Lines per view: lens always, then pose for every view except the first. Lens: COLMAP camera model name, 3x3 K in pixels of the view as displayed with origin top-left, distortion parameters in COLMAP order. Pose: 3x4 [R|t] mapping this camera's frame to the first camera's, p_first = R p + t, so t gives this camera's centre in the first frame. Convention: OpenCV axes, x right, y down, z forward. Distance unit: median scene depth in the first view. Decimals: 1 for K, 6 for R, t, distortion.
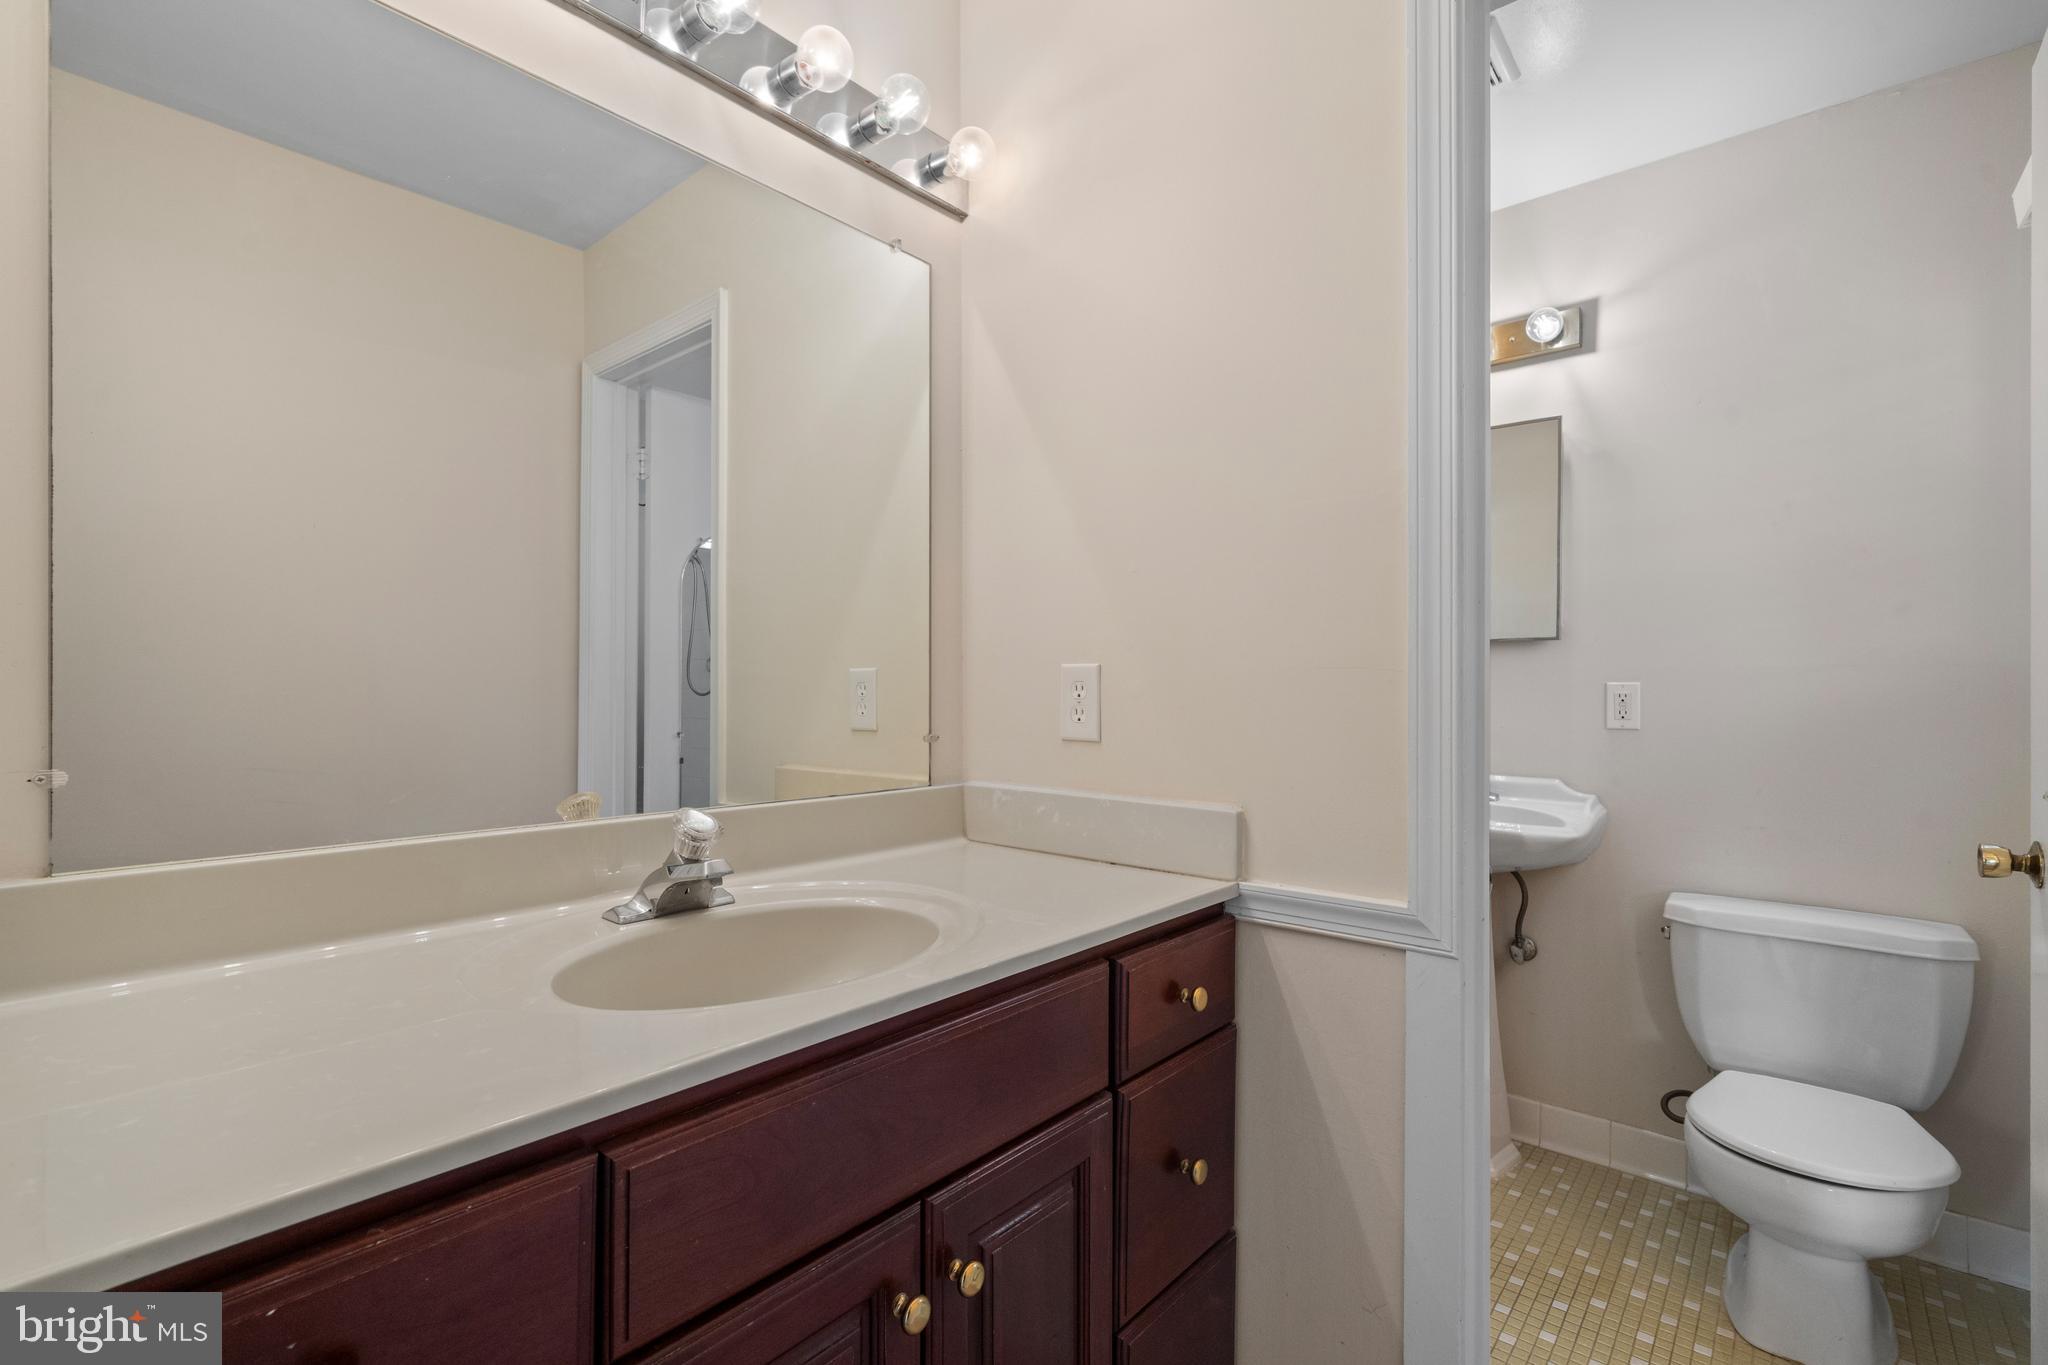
lens RADIAL K [[910.3, 0, 1024.0], [0, 910.3, 682.5], [0, 0, 1]] dist [0.001043, 0.000231]
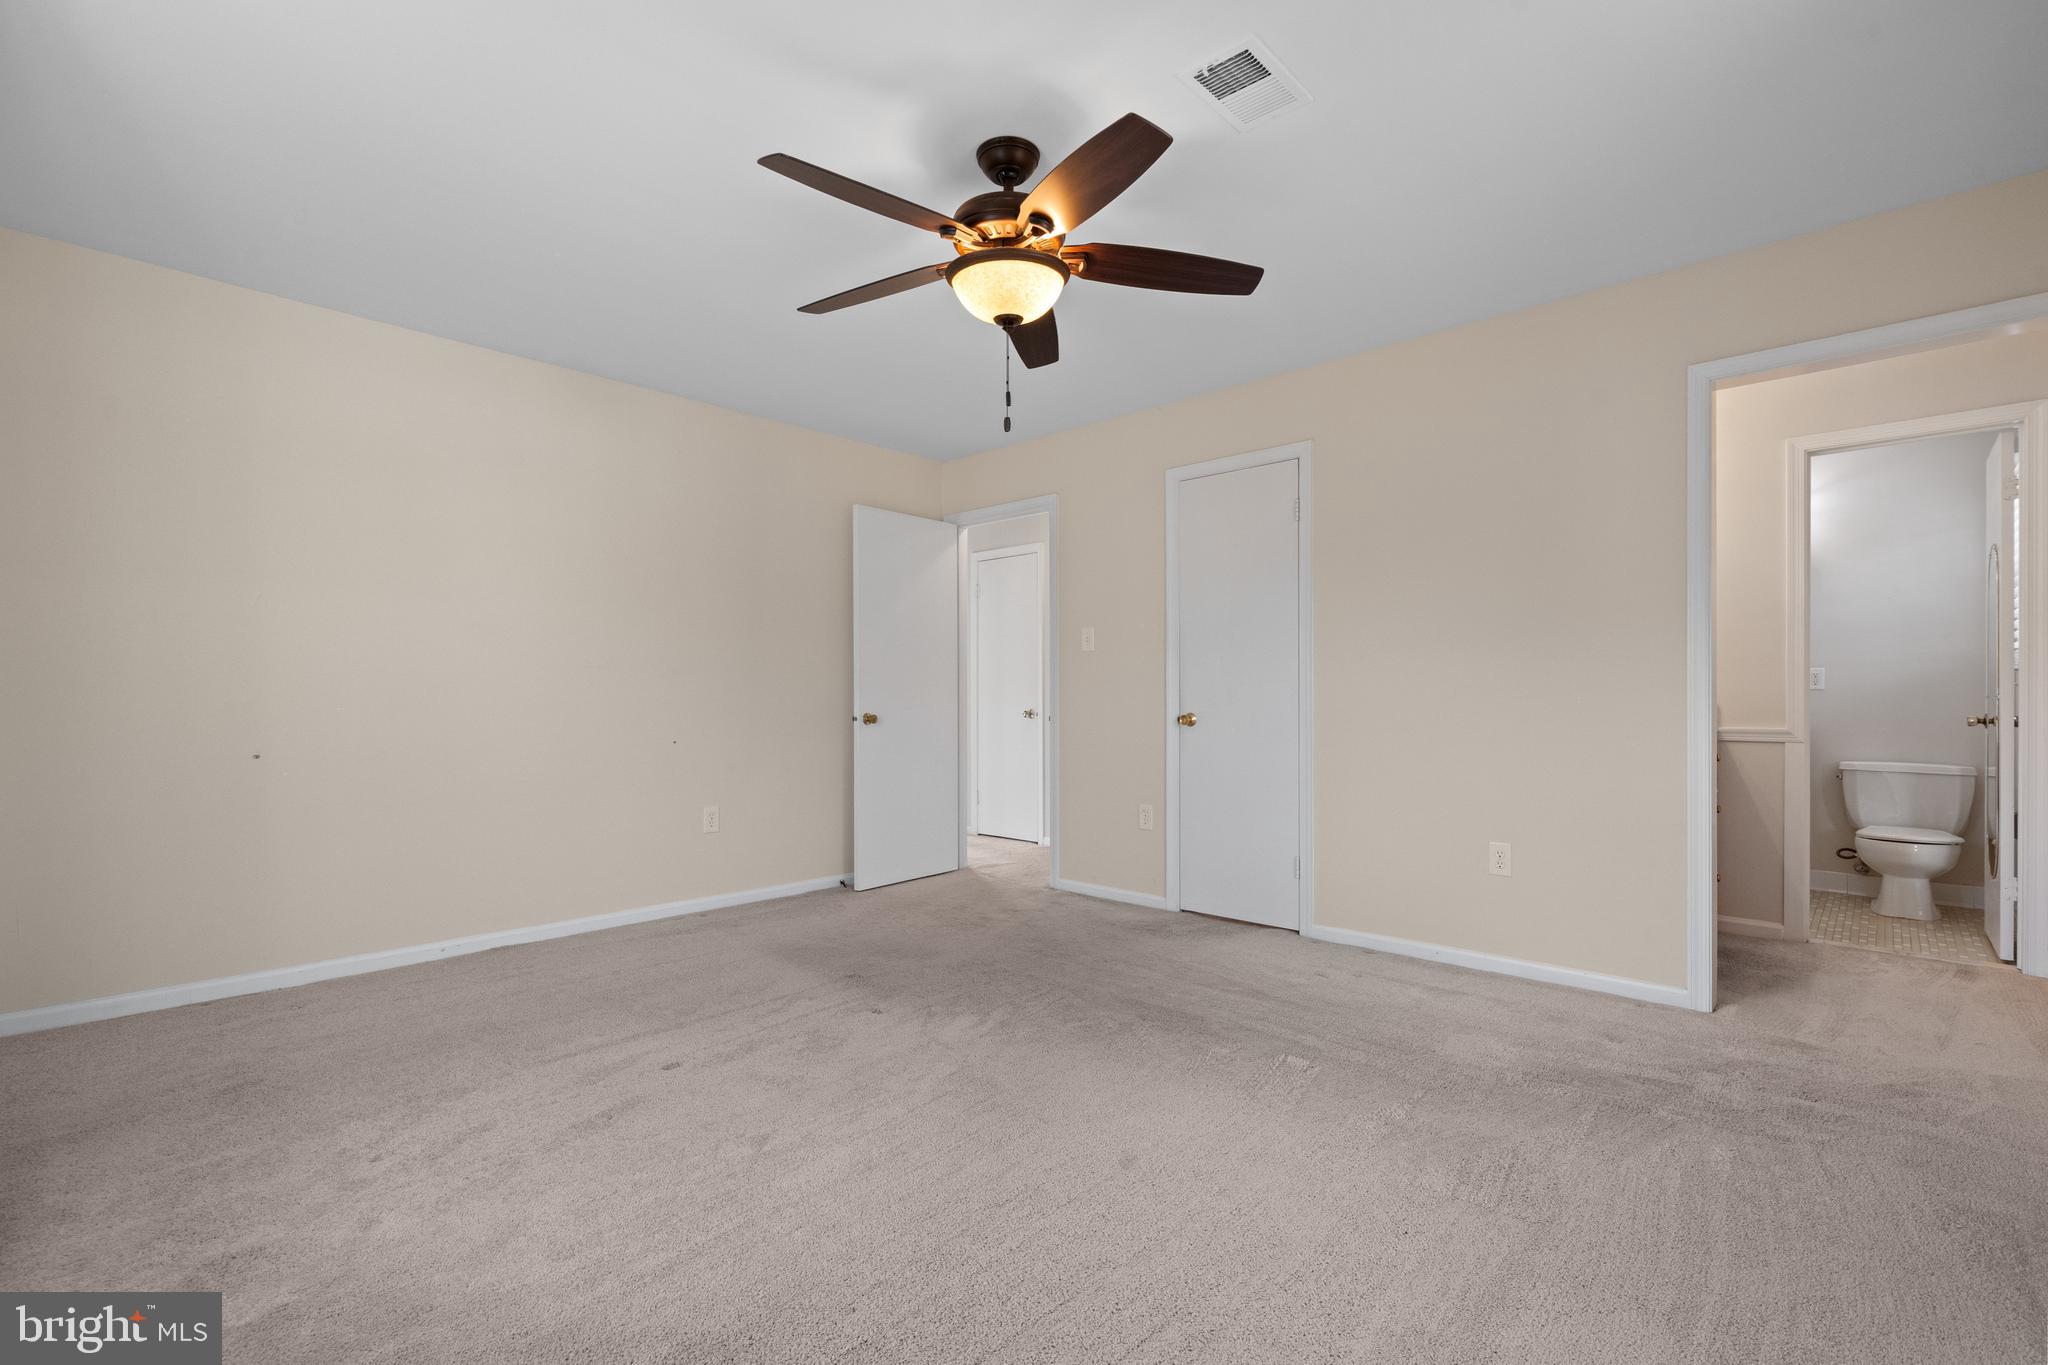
lens RADIAL K [[910.3, 0, 1024.0], [0, 910.3, 682.5], [0, 0, 1]] dist [0.001043, 0.000231]
pose [[0.999023, 0.005791, -0.043824, -1.145693], [-0.005942, 0.999977, -0.003308, 0.052631], [0.043803, 0.003566, 0.999034, -1.267515]]
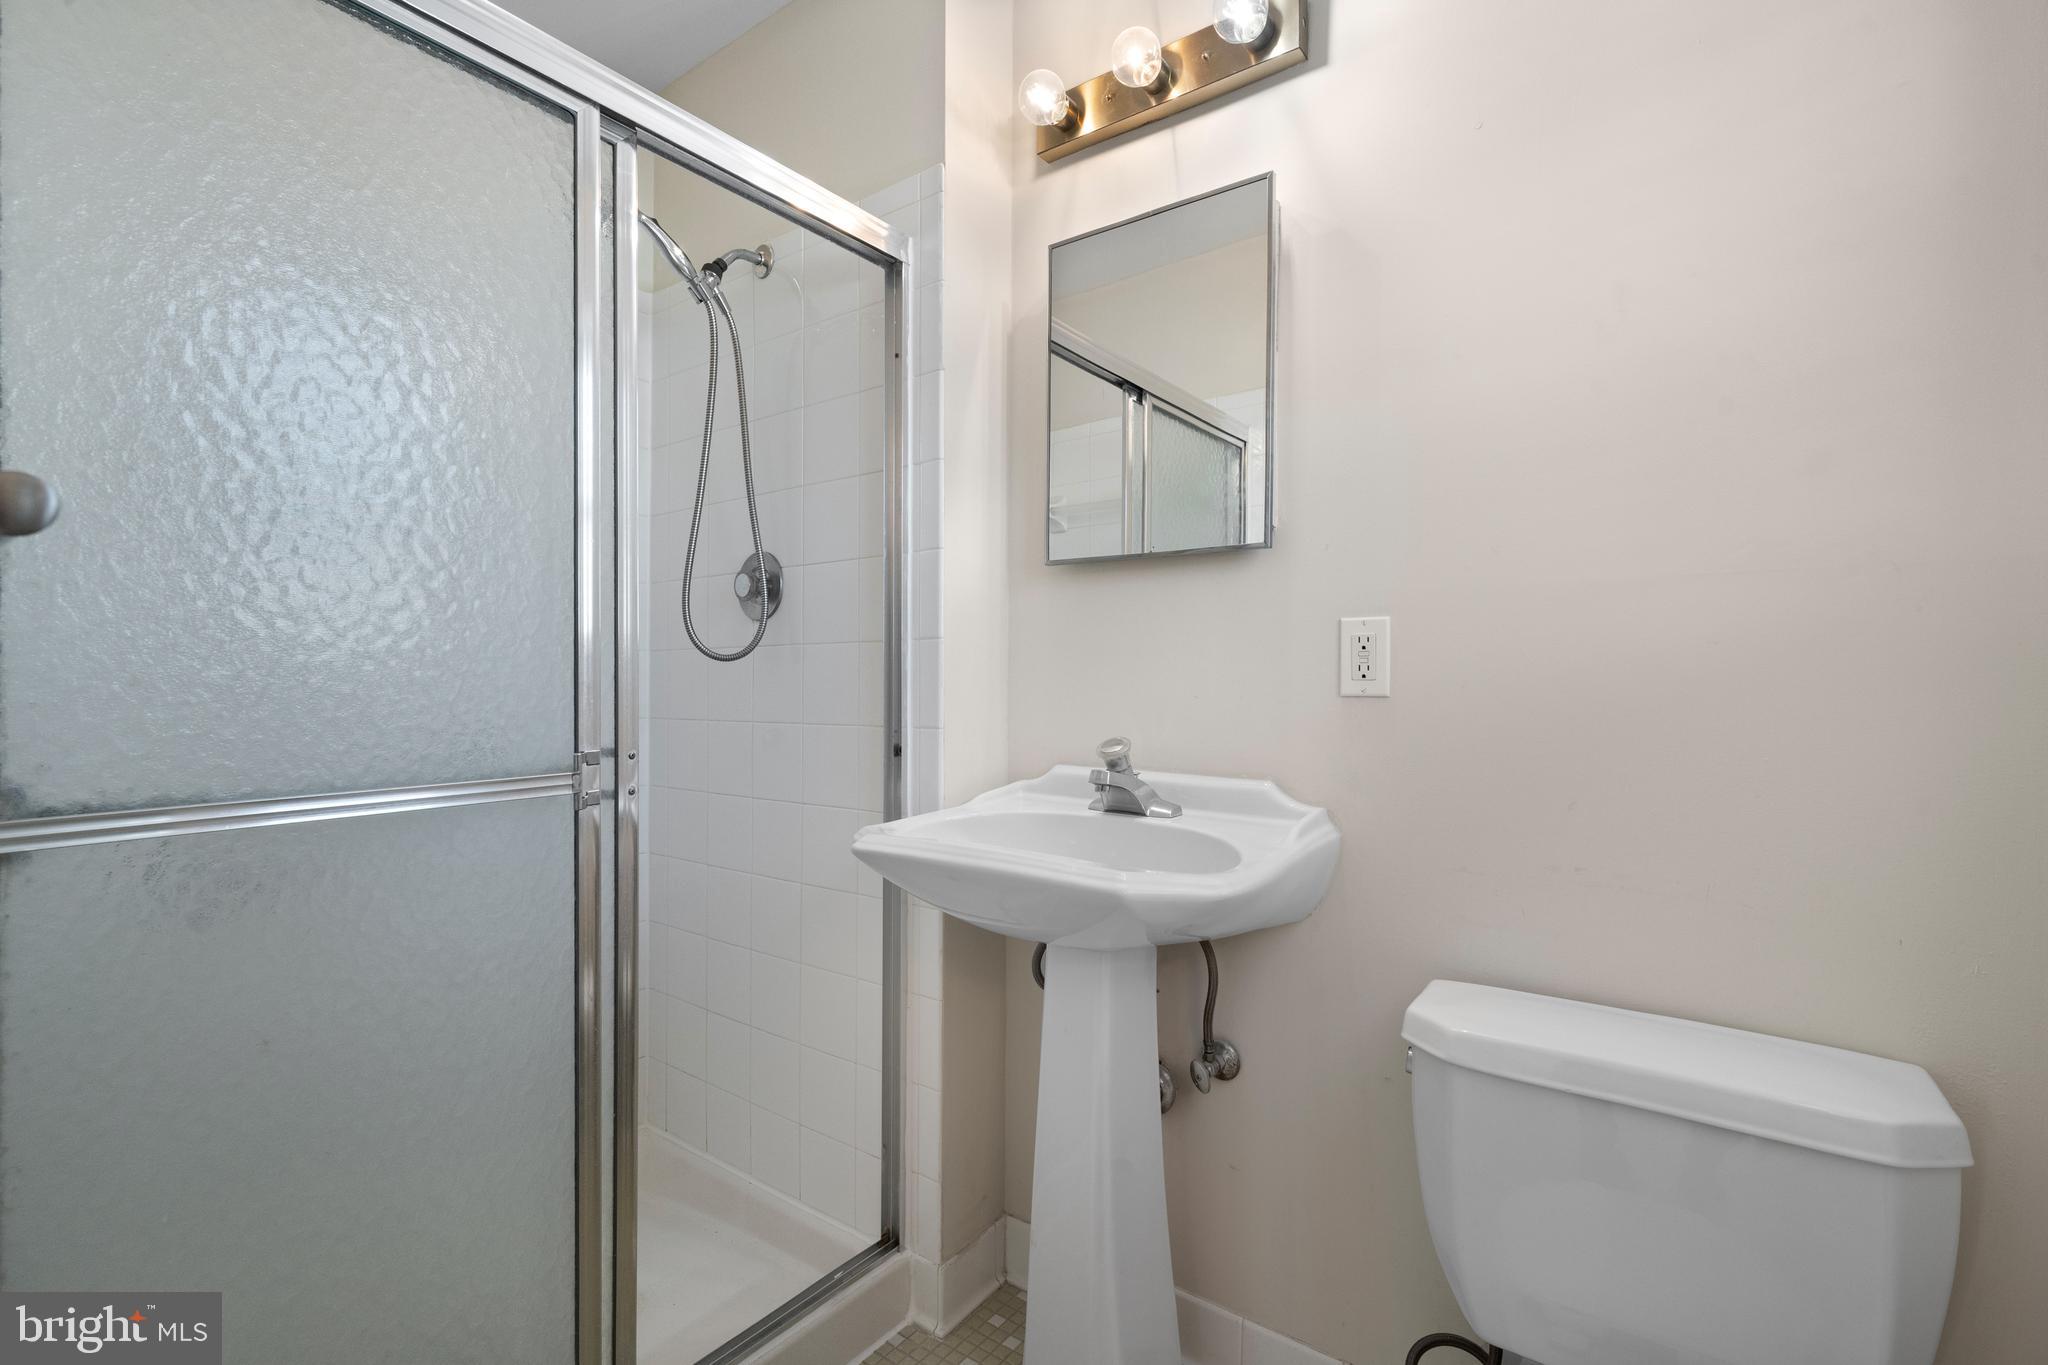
lens RADIAL K [[914.7, 0, 1027.2], [0, 914.7, 673.9], [0, 0, 1]] dist [0.000546, -0.000088]
pose [[0.995855, 0.005386, 0.090800, 0.388847], [-0.005200, 0.999984, -0.002288, 0.039536], [-0.090811, 0.001807, 0.995867, 0.431775]]
